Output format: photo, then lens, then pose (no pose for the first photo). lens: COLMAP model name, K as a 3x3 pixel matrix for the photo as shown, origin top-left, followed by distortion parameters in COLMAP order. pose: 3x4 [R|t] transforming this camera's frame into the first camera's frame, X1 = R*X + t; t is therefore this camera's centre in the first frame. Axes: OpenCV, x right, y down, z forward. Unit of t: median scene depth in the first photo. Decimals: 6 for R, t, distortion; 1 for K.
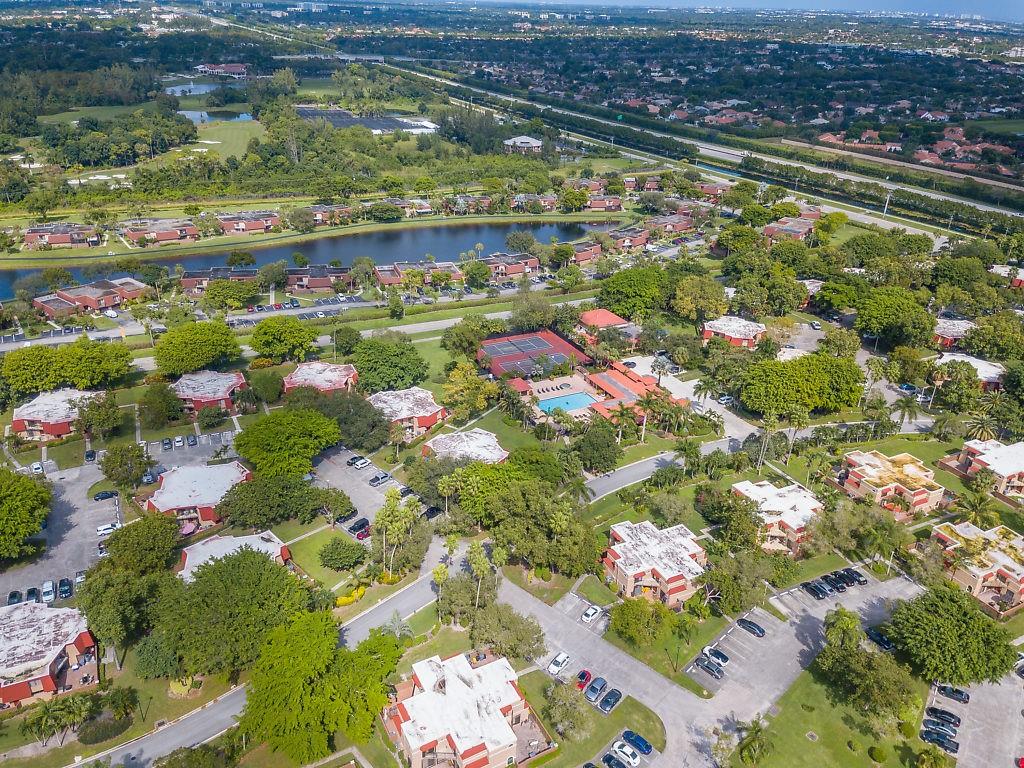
lens RADIAL K [[764.1, 0, 509.9], [0, 764.1, 395.3], [0, 0, 1]] dist [0.262262, -0.315691]
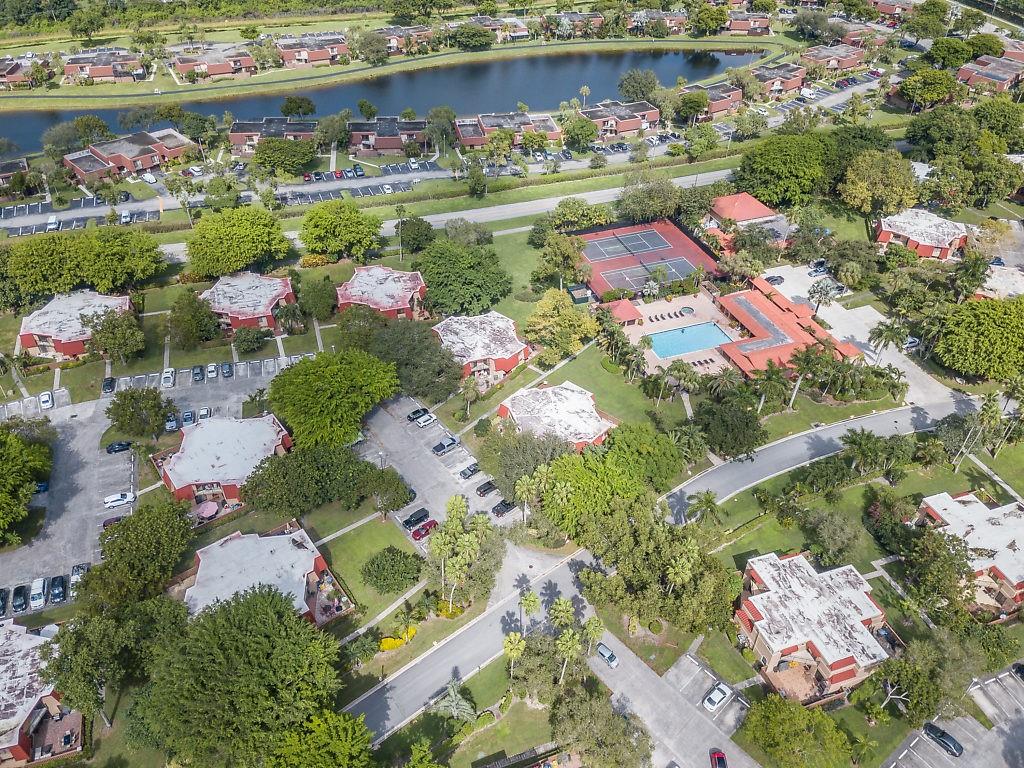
lens RADIAL K [[764.1, 0, 509.9], [0, 764.1, 395.3], [0, 0, 1]] dist [0.262262, -0.315691]
pose [[0.992676, 0.066054, -0.101151, -0.016175], [-0.042128, 0.973998, 0.222604, -0.078579], [0.113225, -0.216712, 0.969647, 0.159726]]
